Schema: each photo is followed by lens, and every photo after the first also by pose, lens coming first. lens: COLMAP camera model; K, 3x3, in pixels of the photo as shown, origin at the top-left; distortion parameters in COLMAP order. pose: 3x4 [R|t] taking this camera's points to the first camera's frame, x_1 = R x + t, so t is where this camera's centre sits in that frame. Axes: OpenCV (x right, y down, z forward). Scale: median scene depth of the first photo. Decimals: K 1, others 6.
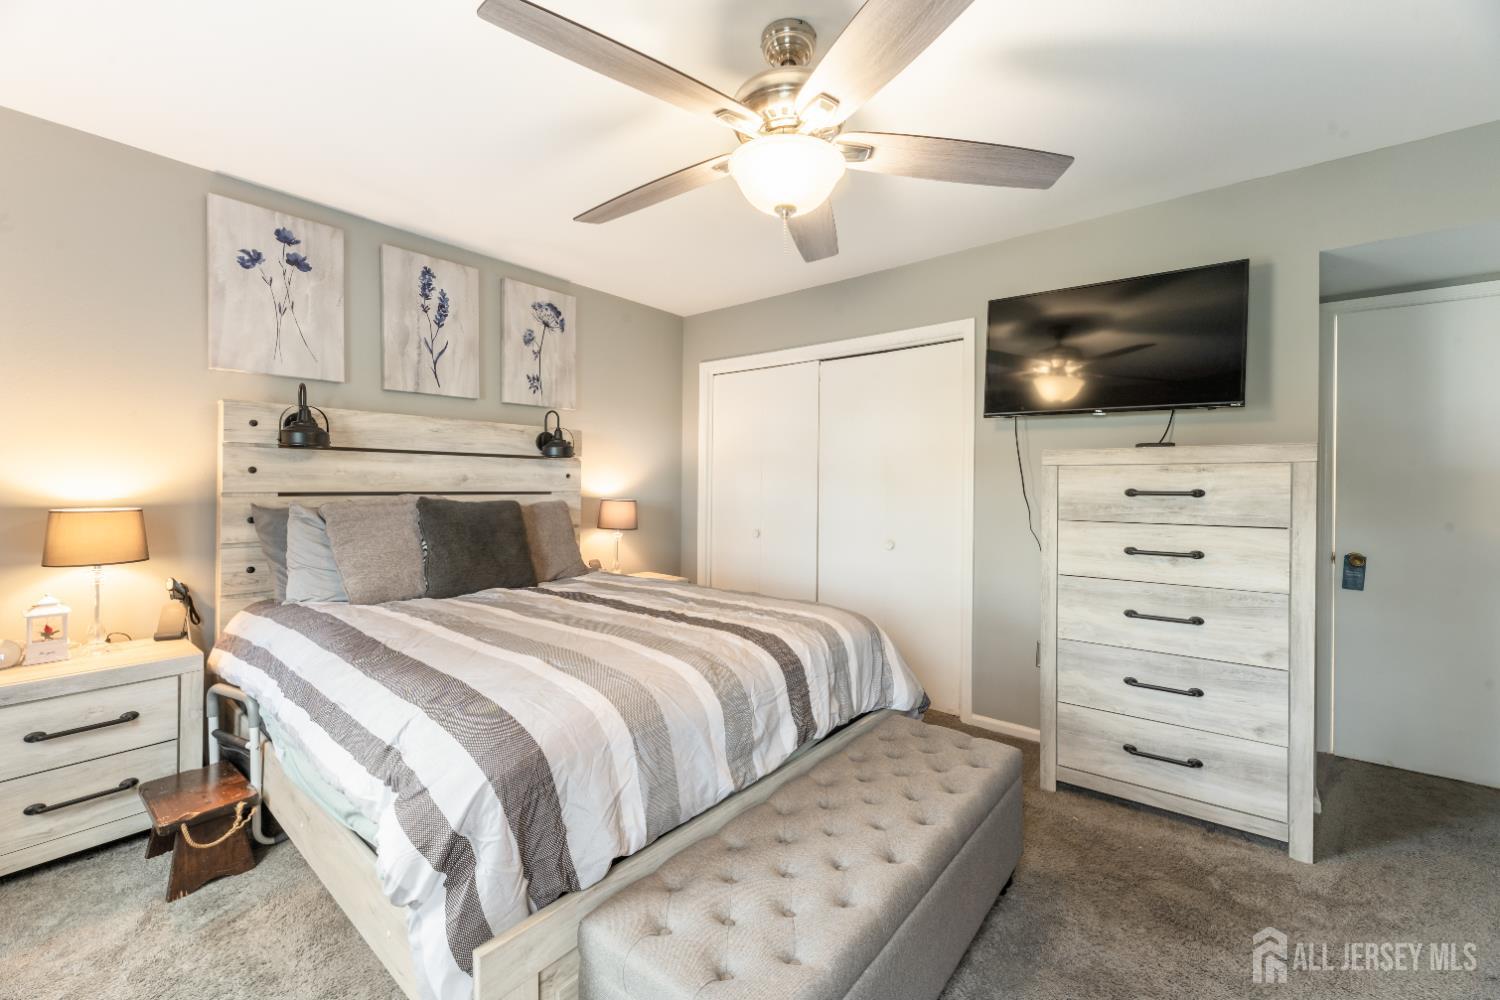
lens RADIAL K [[604.1, 0, 758.7], [0, 604.1, 487.9], [0, 0, 1]] dist [-0.002379, -0.000171]
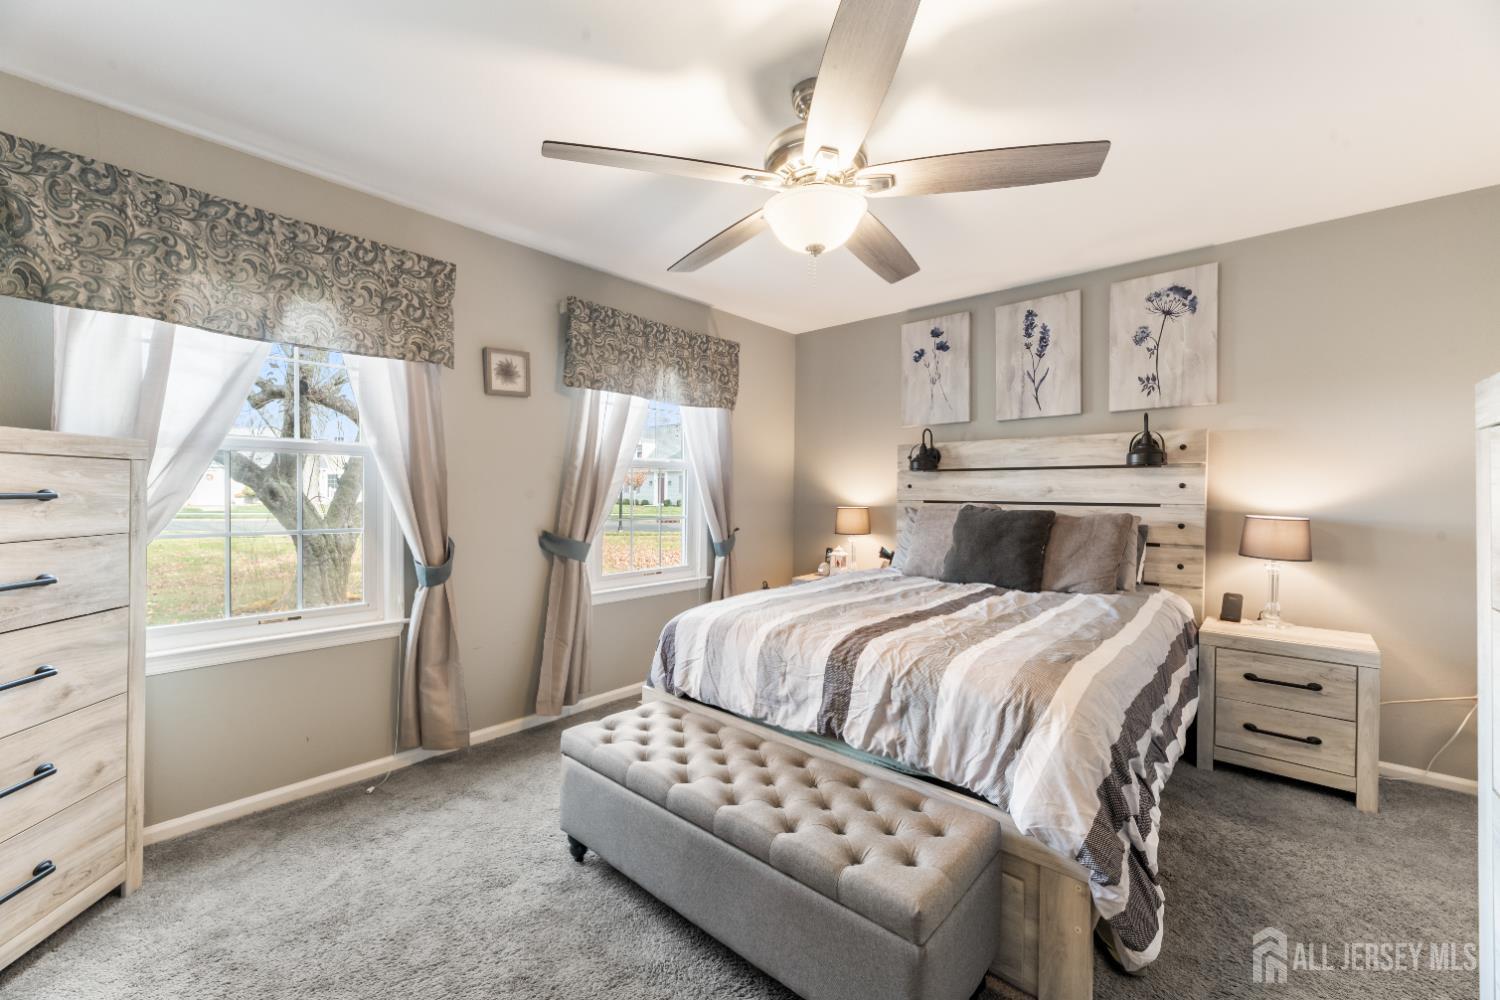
lens RADIAL K [[604.1, 0, 758.7], [0, 604.1, 487.9], [0, 0, 1]] dist [-0.002379, -0.000171]
pose [[-0.056958, -0.008789, -0.998338, 0.635220], [-0.008551, 0.999929, -0.008315, -0.006043], [0.998340, 0.008063, -0.057029, 0.532923]]
